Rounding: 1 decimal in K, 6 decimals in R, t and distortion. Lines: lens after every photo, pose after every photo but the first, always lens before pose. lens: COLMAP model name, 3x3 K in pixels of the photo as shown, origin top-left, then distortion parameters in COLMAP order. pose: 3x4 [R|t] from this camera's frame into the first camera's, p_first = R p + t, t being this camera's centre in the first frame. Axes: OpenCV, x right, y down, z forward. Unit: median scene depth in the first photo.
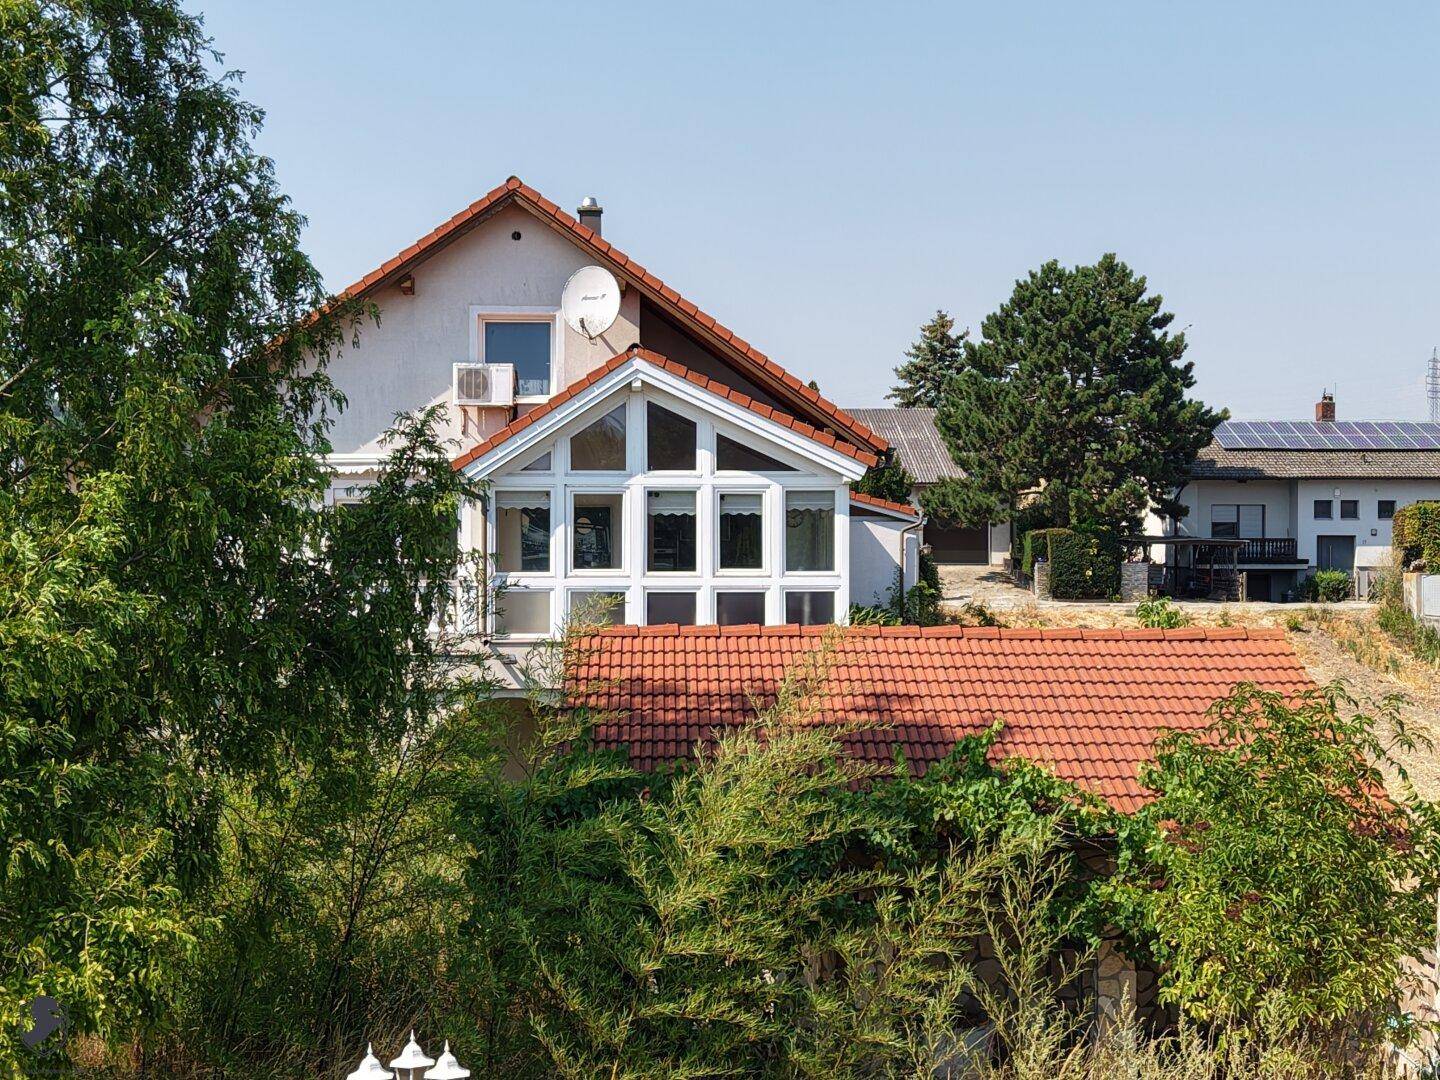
lens RADIAL K [[2209.3, 0, 720.0], [0, 2209.3, 540.0], [0, 0, 1]] dist [0.116061, -0.104498]
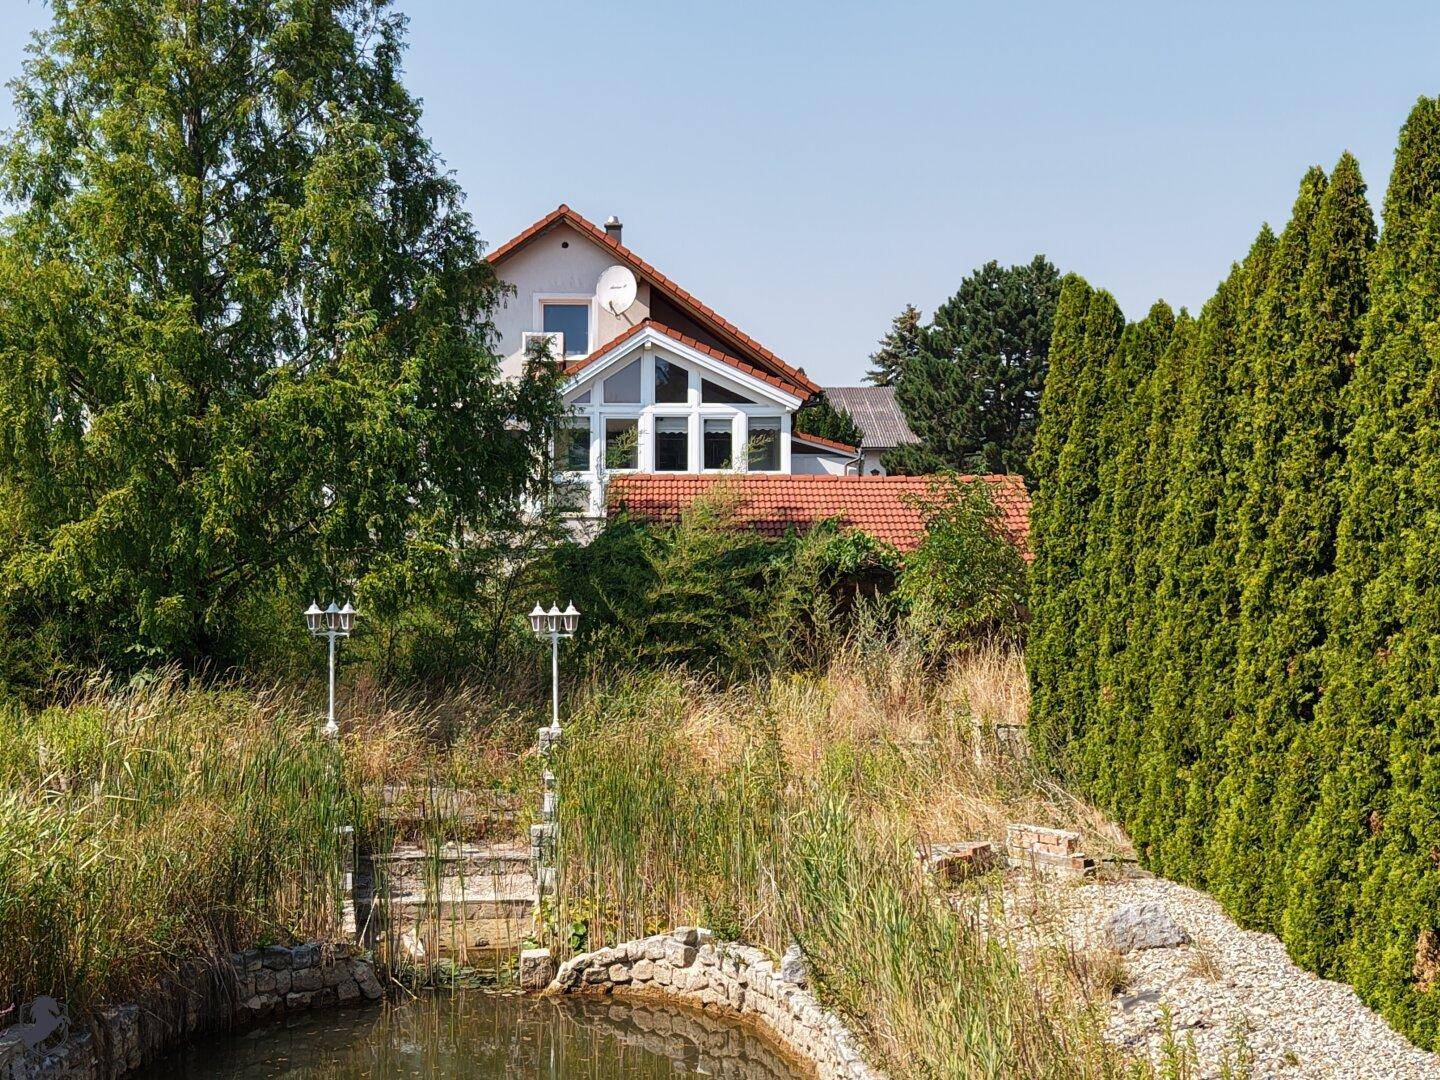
lens RADIAL K [[2209.3, 0, 720.0], [0, 2209.3, 540.0], [0, 0, 1]] dist [0.116061, -0.104498]
pose [[0.999997, 0.000490, -0.002405, 0.013613], [-0.000489, 1.000000, 0.000415, 0.056463], [0.002406, -0.000414, 0.999997, -0.459823]]
